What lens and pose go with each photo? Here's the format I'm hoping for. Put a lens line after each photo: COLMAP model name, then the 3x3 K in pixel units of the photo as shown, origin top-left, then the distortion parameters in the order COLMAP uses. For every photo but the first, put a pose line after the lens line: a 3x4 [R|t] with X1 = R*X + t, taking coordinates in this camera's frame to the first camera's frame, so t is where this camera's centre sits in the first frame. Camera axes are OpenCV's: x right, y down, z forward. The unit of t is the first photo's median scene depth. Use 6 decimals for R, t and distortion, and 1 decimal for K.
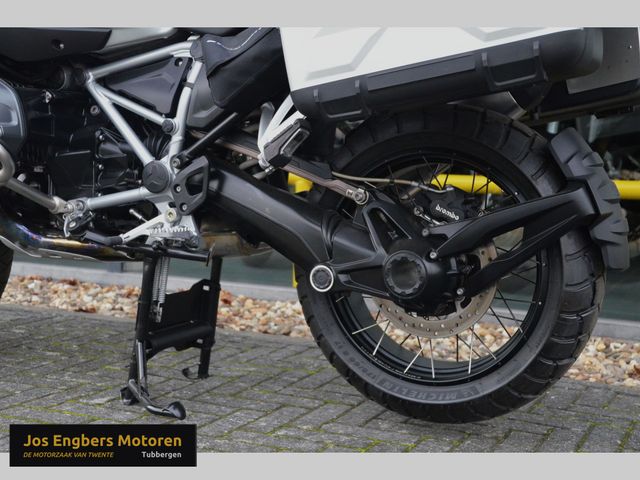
lens RADIAL K [[911.6, 0, 320.3], [0, 911.6, 246.5], [0, 0, 1]] dist [0.243316, 0.050191]
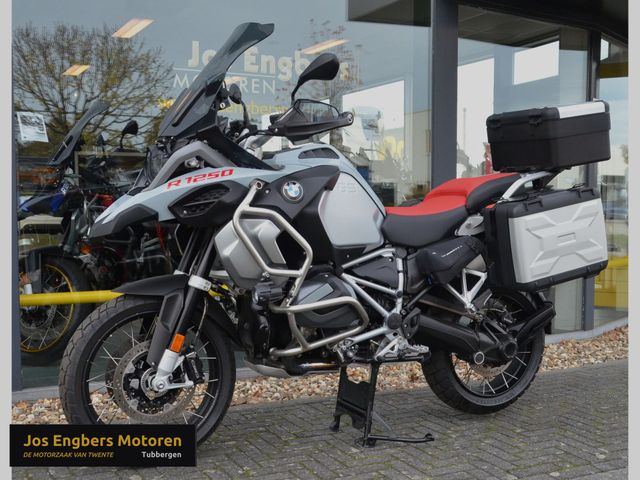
lens RADIAL K [[793.6, 0, 322.1], [0, 793.6, 252.7], [0, 0, 1]] dist [-0.028306, 0.025327]
pose [[0.601370, -0.071582, 0.795757, -1.516445], [0.093473, 0.995442, 0.018905, -0.253849], [-0.793484, 0.063013, 0.605321, 0.120760]]
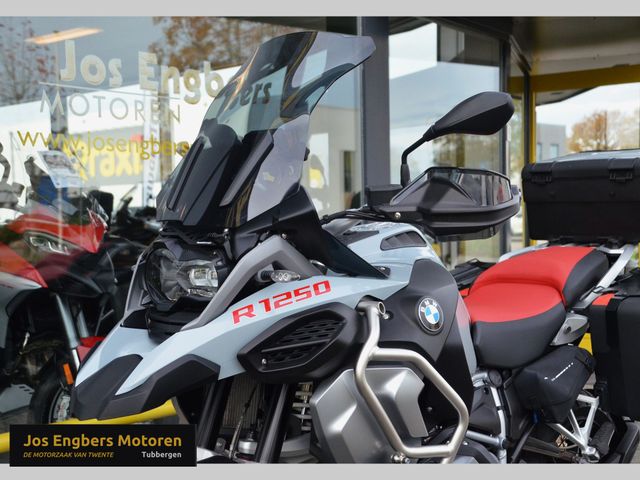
lens RADIAL K [[932.8, 0, 310.6], [0, 932.8, 242.3], [0, 0, 1]] dist [0.098547, 0.042366]
pose [[0.307261, -0.055844, 0.949985, -1.422753], [0.121843, 0.992369, 0.018927, -0.450098], [-0.943793, 0.109933, 0.311720, 0.792083]]
